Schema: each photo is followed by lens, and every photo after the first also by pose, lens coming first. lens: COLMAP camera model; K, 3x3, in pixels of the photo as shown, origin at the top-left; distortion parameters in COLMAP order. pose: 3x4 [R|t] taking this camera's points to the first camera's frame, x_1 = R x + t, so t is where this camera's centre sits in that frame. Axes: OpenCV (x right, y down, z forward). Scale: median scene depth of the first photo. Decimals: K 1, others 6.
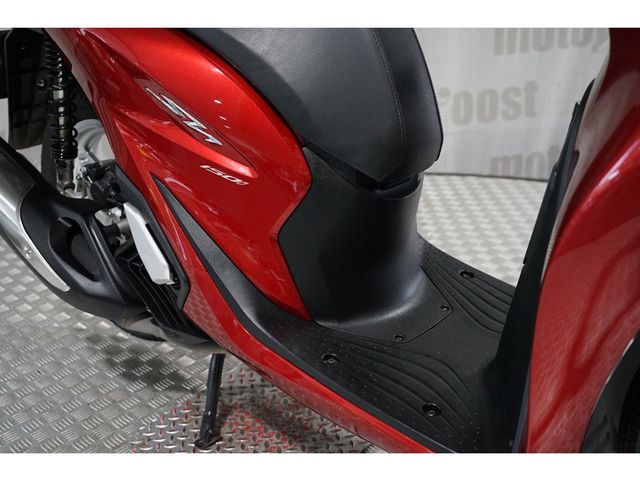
lens RADIAL K [[738.7, 0, 323.6], [0, 738.7, 239.6], [0, 0, 1]] dist [0.012363, 0.000000]
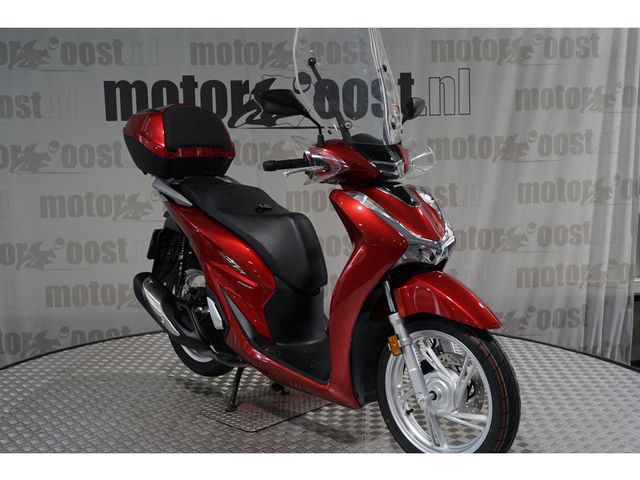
lens RADIAL K [[738.7, 0, 320.8], [0, 738.7, 239.1], [0, 0, 1]] dist [0.012363, 0.000000]
pose [[0.996614, 0.039201, -0.072282, 0.244645], [-0.056549, 0.964919, -0.256384, 0.318819], [0.059696, 0.259603, 0.963869, -1.222110]]
